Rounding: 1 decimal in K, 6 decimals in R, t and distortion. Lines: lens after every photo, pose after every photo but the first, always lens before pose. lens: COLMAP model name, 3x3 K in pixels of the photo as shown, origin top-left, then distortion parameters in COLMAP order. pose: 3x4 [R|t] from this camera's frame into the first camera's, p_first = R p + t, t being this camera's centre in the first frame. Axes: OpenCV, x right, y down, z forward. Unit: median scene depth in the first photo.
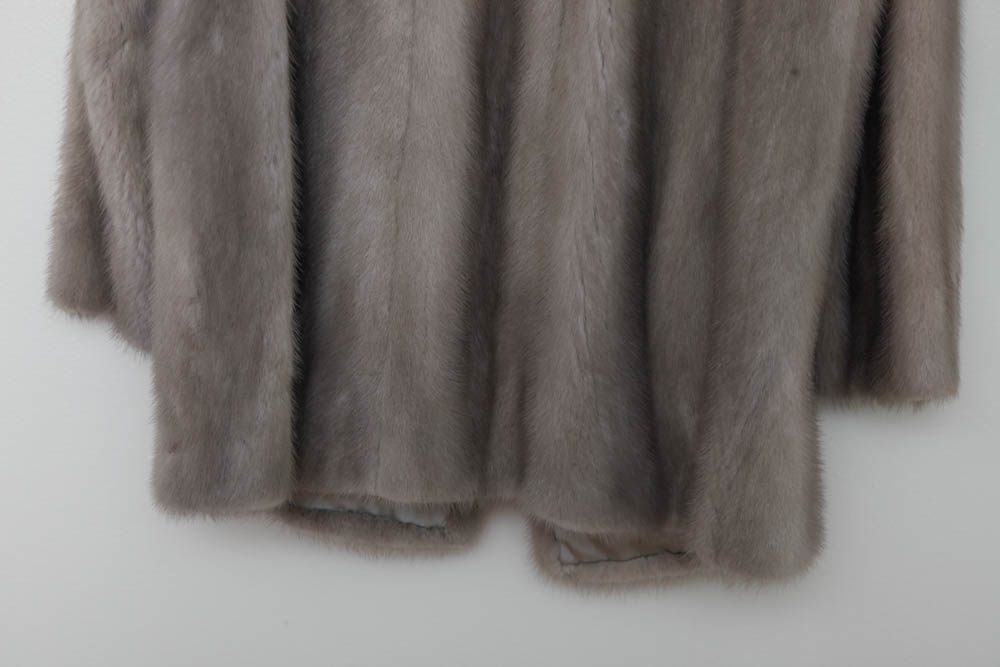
lens RADIAL K [[1742.1, 0, 504.3], [0, 1742.1, 366.2], [0, 0, 1]] dist [0.237613, 0.022207]
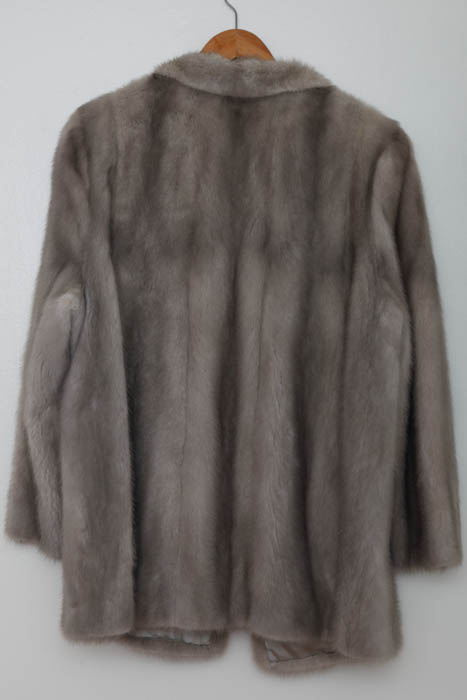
lens RADIAL K [[1402.0, 0, 233.5], [0, 1402.0, 350.0], [0, 0, 1]] dist [0.020040, 0.229459]
pose [[0.998639, -0.035788, 0.037929, -0.057095], [0.042104, 0.982479, -0.181555, 0.058496], [-0.030767, 0.182905, 0.982649, -0.626721]]
